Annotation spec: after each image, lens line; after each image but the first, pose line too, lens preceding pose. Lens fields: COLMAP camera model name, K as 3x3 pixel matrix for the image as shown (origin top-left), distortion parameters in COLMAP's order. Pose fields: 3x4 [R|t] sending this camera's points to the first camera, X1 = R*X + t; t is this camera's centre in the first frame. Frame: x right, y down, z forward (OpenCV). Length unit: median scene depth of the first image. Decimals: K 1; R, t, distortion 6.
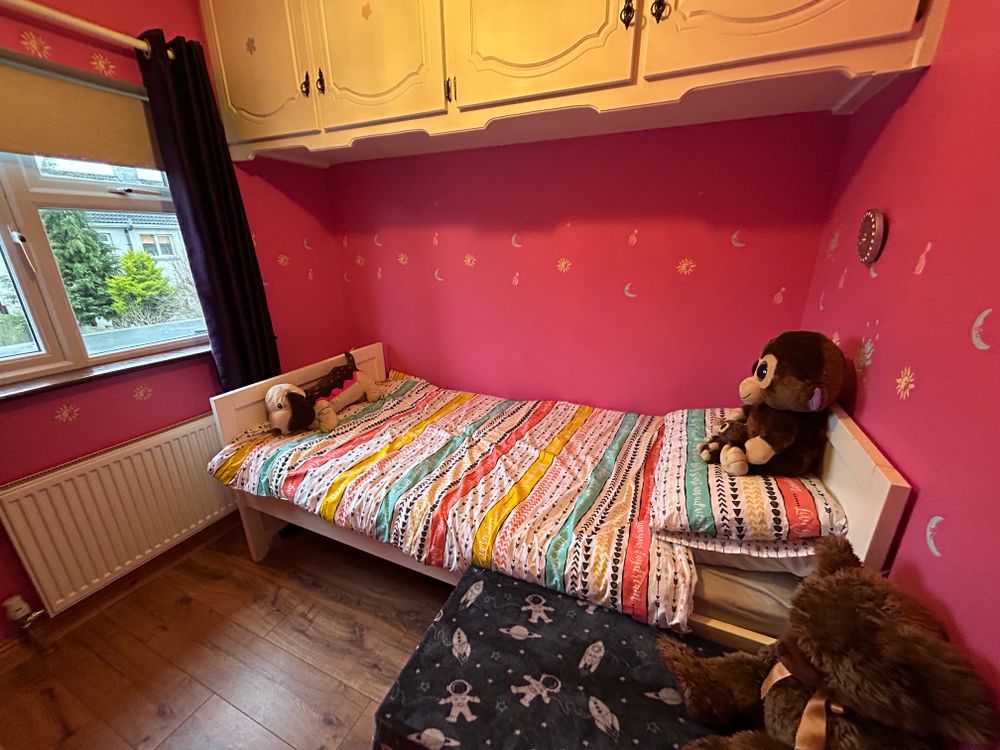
lens RADIAL K [[402.5, 0, 500.7], [0, 402.5, 376.3], [0, 0, 1]] dist [0.000399, 0.000725]
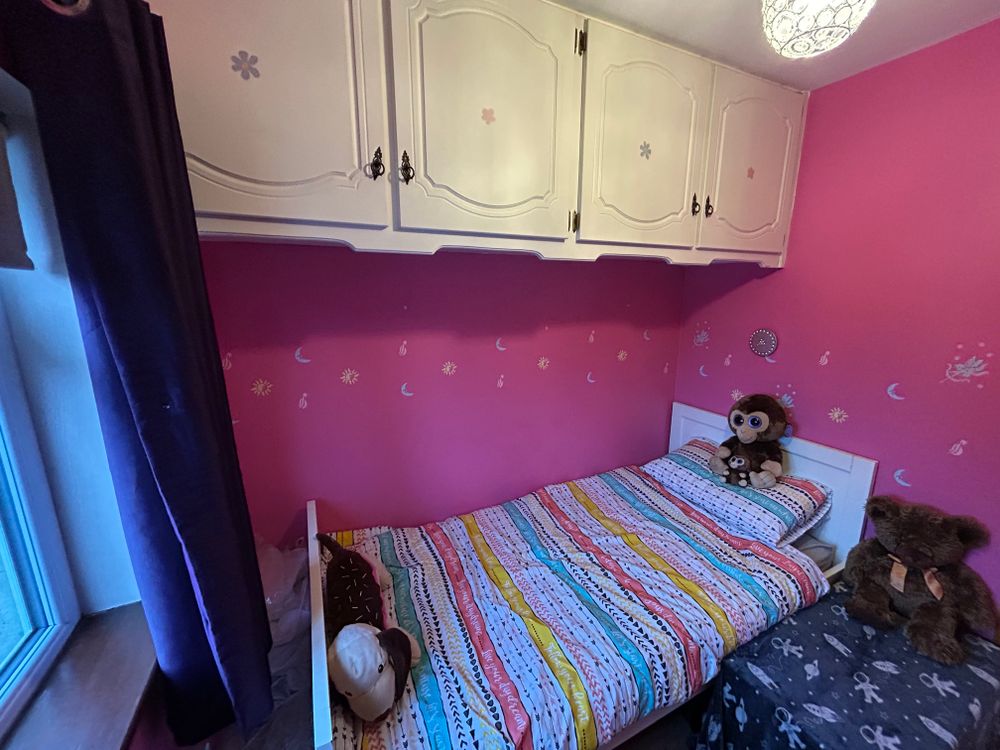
lens RADIAL K [[402.5, 0, 500.7], [0, 402.5, 376.3], [0, 0, 1]] dist [0.000399, 0.000725]
pose [[0.632417, -0.151183, 0.759732, -1.006752], [0.244158, 0.969681, -0.010281, -0.349001], [-0.735143, 0.191997, 0.650155, 0.518745]]
